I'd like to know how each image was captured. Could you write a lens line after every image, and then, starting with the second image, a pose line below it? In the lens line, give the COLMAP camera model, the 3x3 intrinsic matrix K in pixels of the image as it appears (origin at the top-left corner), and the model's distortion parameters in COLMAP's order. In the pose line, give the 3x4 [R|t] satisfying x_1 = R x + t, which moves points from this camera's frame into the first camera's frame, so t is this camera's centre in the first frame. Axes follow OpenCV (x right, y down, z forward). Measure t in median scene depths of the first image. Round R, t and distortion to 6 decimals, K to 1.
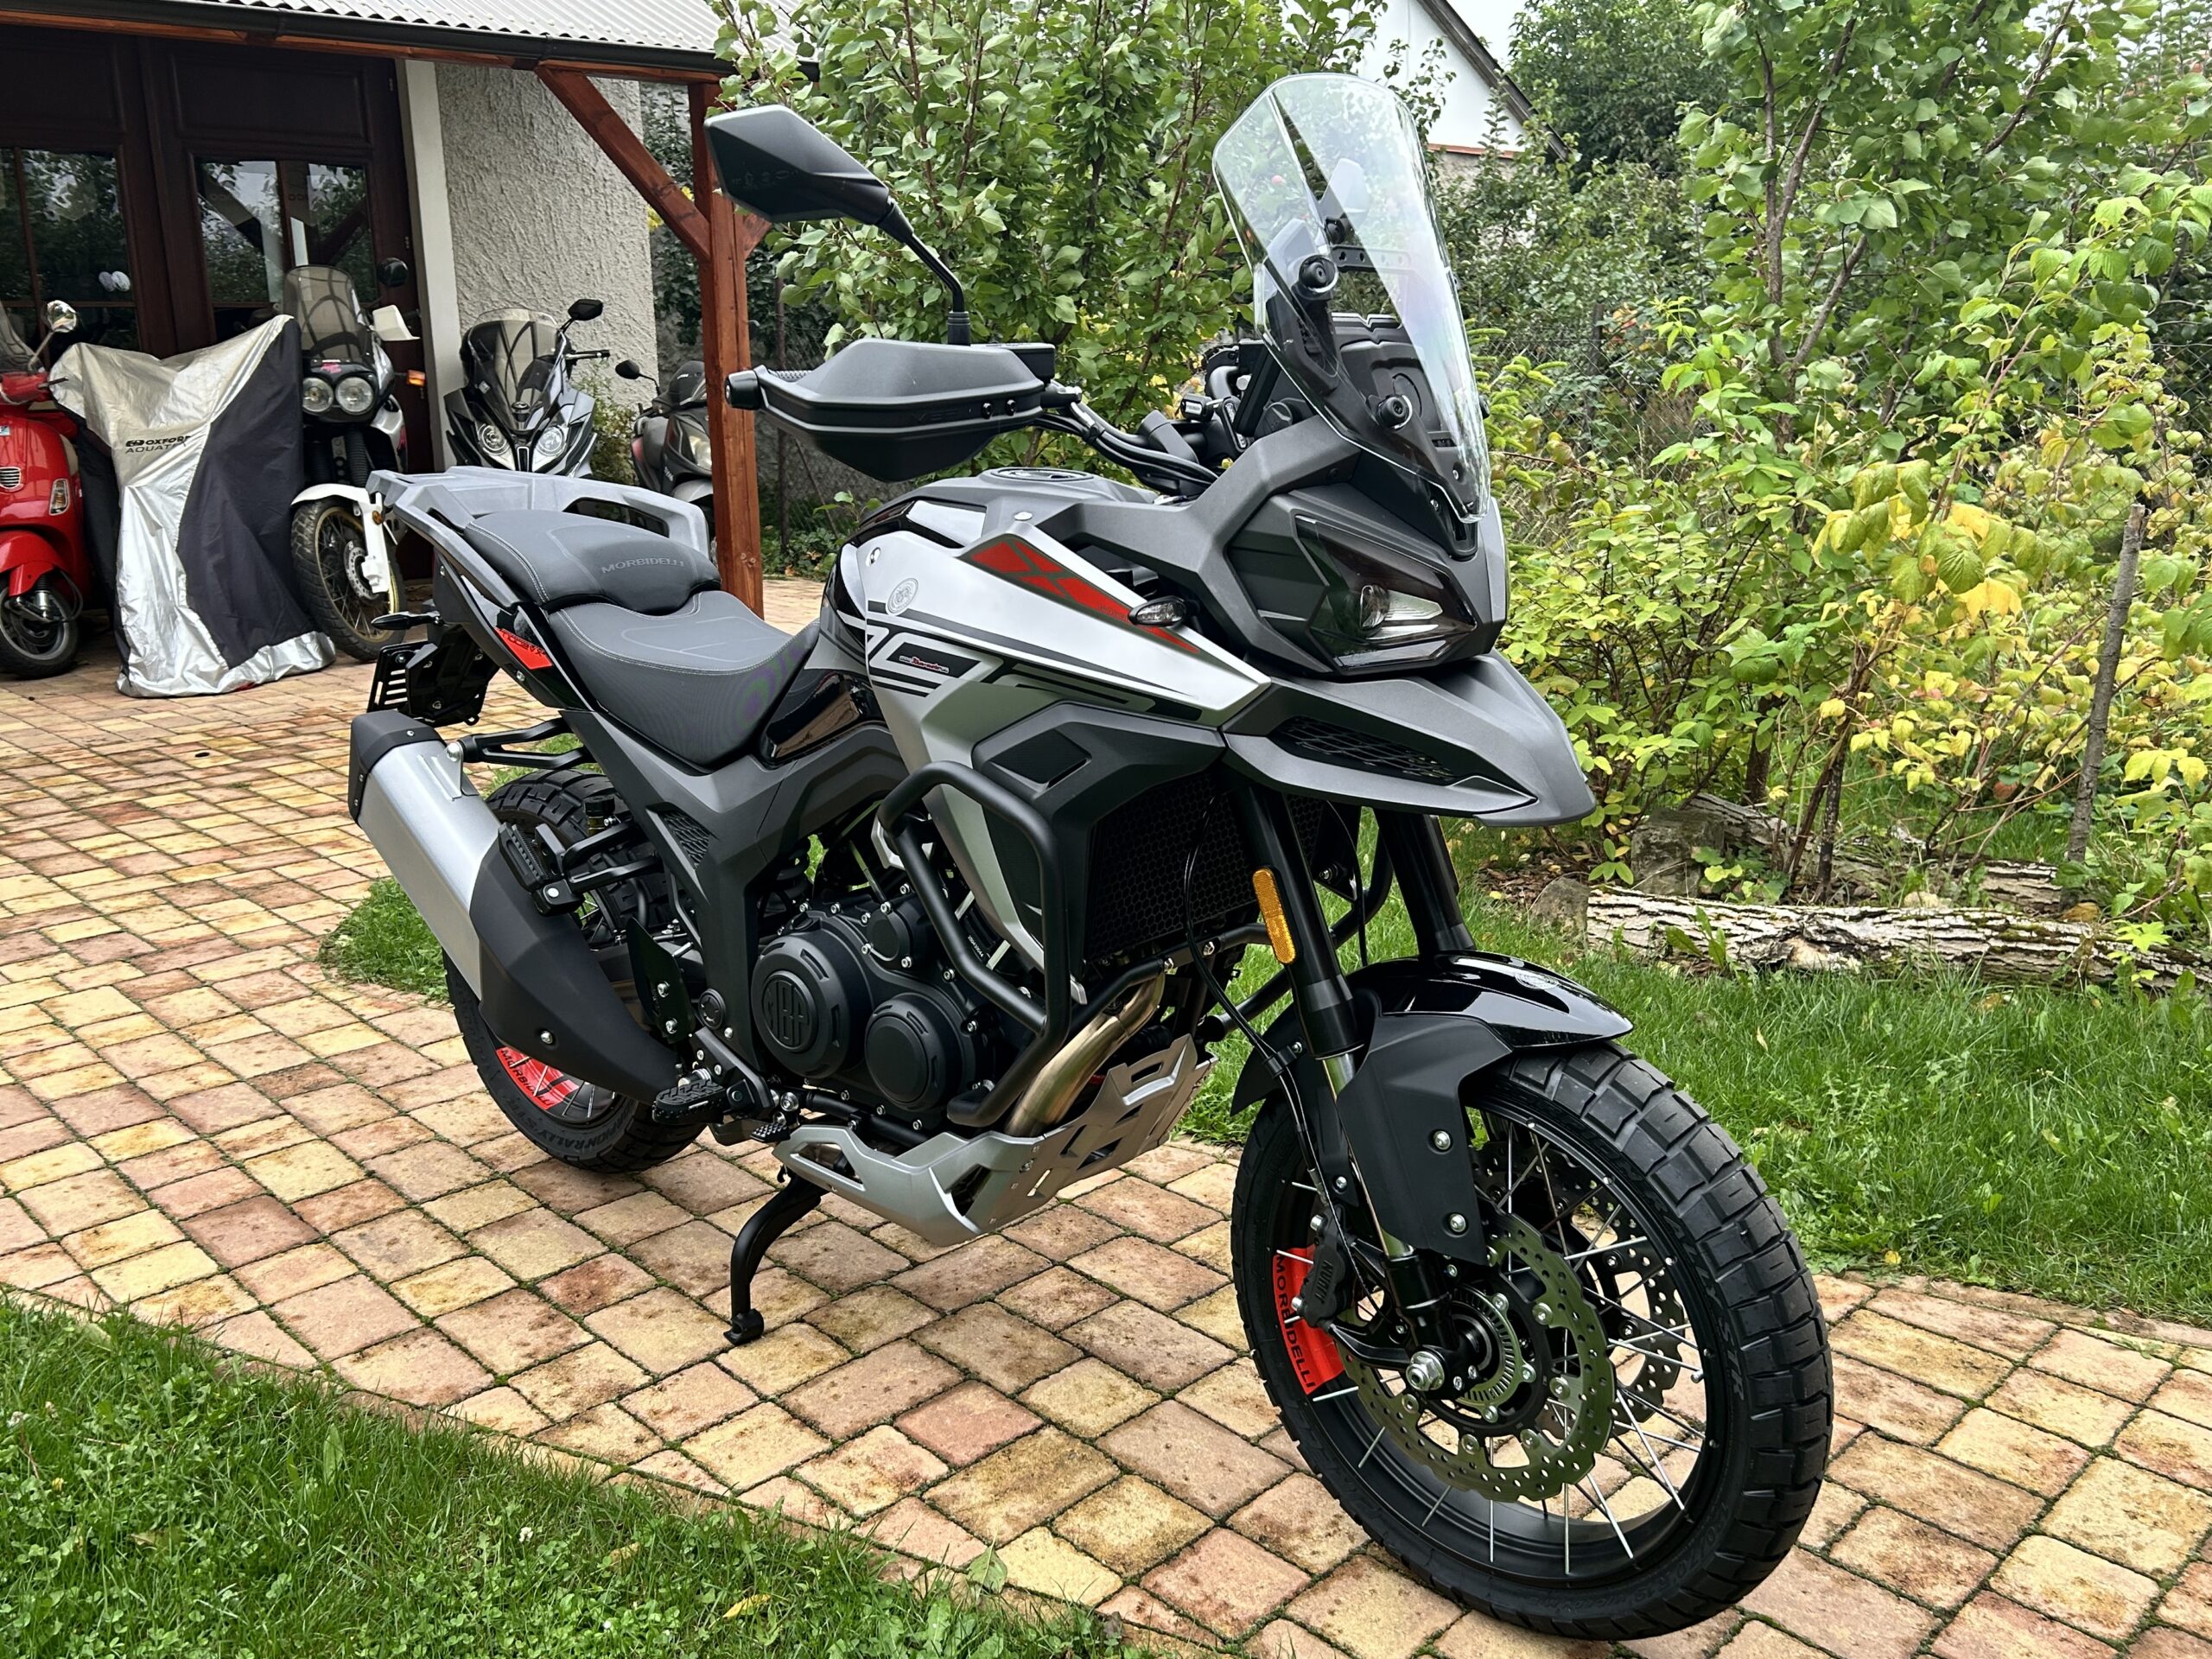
lens RADIAL K [[1867.0, 0, 1096.5], [0, 1867.0, 820.5], [0, 0, 1]] dist [0.021963, -0.003268]
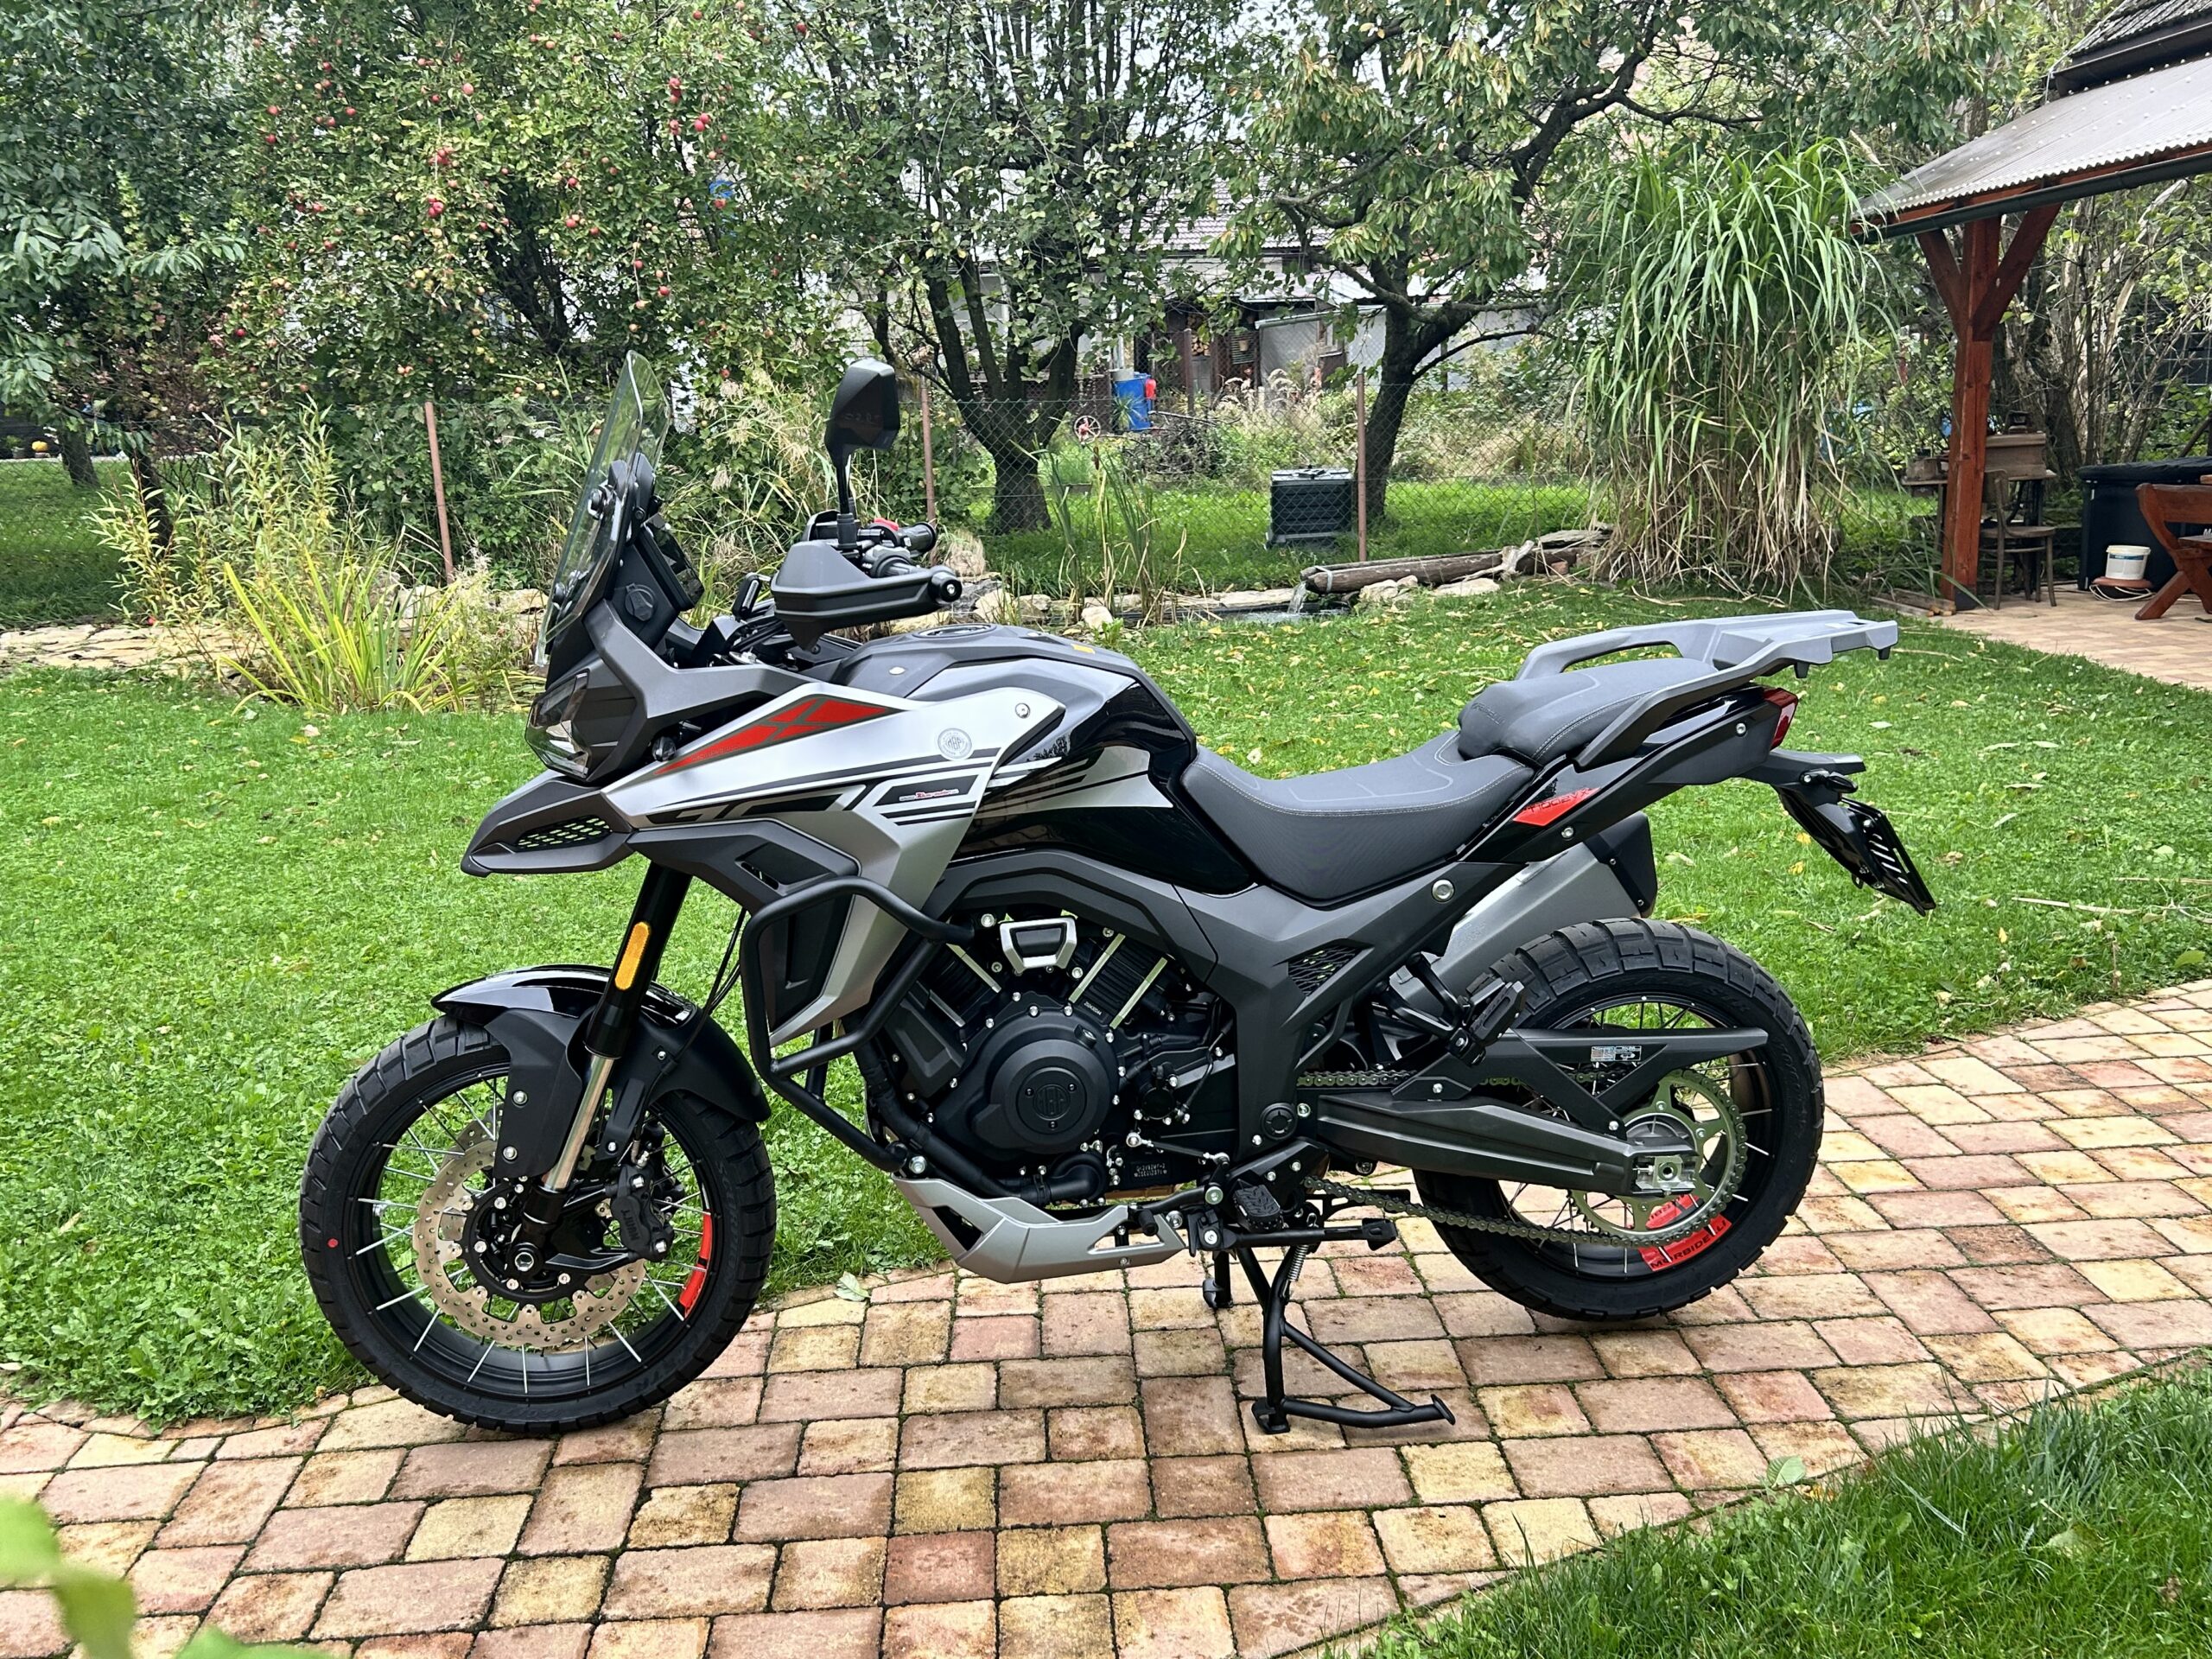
lens RADIAL K [[1851.1, 0, 1093.3], [0, 1851.1, 821.6], [0, 0, 1]] dist [0.079969, -0.113044]
pose [[-0.663632, 0.195439, -0.722078, 0.712348], [-0.151248, 0.910277, 0.385383, -0.485434], [0.732609, 0.364966, -0.574529, 1.586052]]
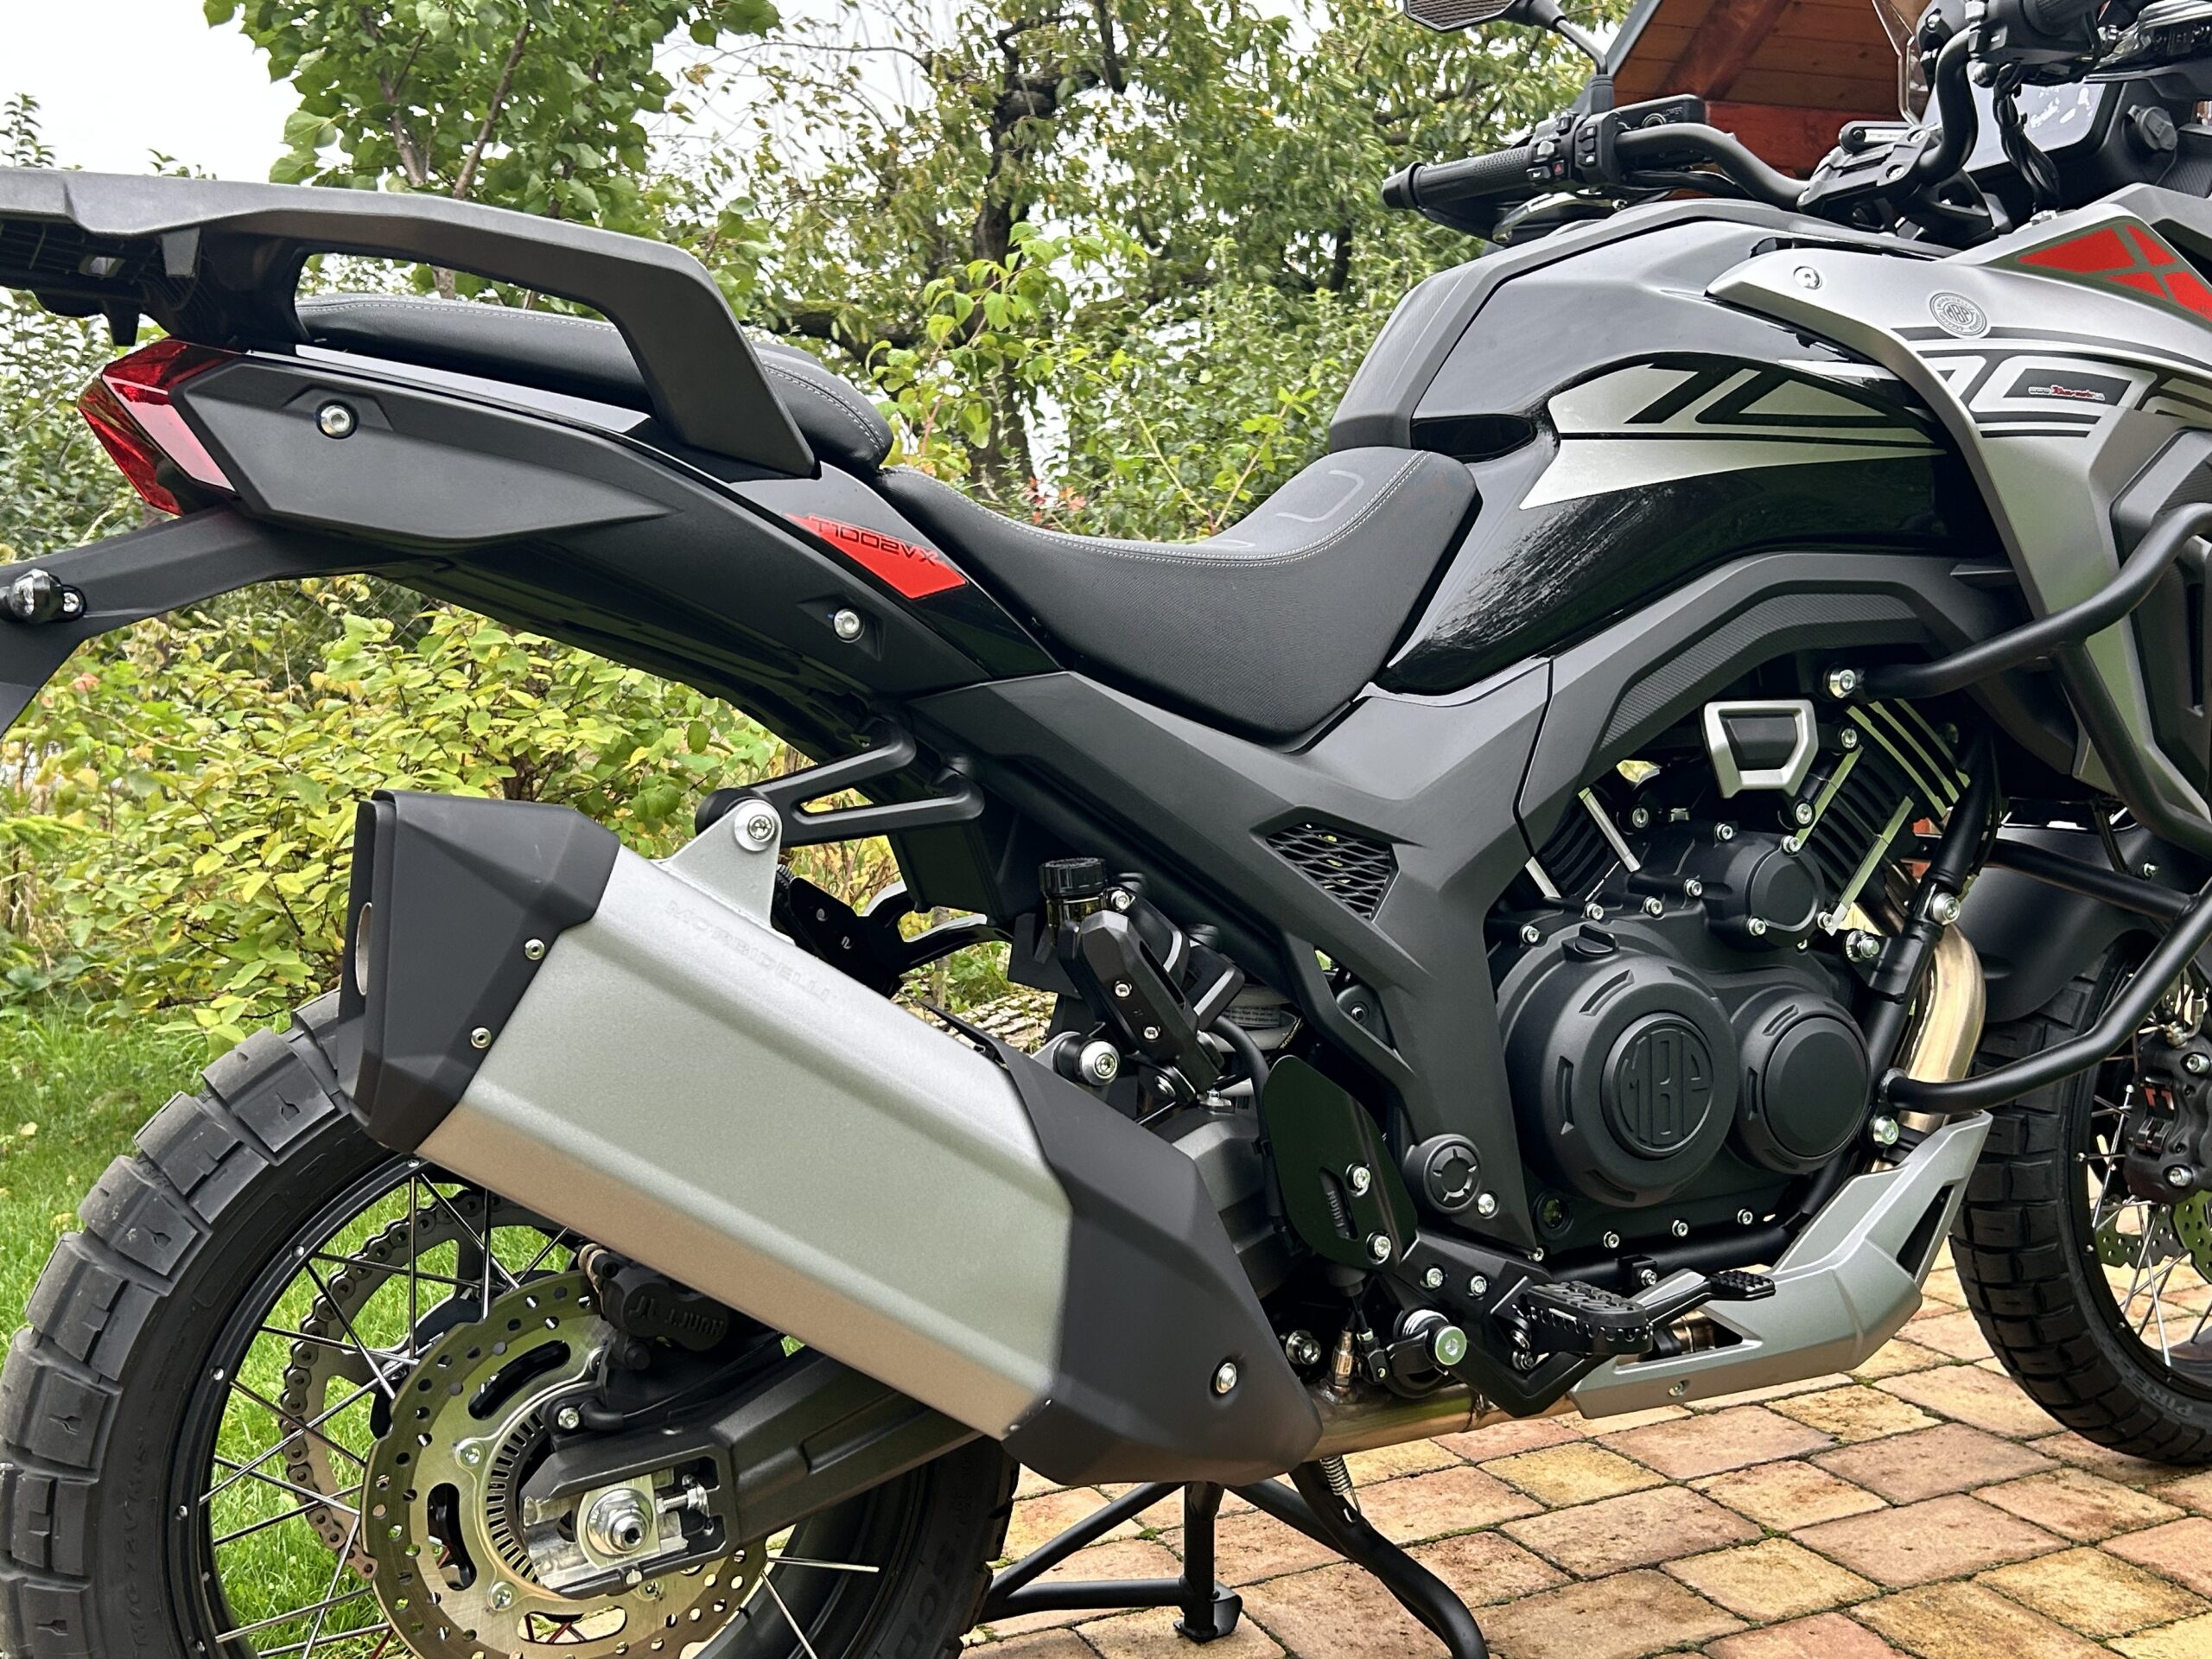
lens RADIAL K [[2290.7, 0, 1092.1], [0, 2290.7, 859.0], [0, 0, 1]] dist [0.044064, -0.098682]
pose [[0.354856, -0.100926, 0.929457, -0.826694], [0.272246, 0.962228, 0.000544, -0.011890], [-0.894404, 0.252848, 0.368929, 0.827041]]
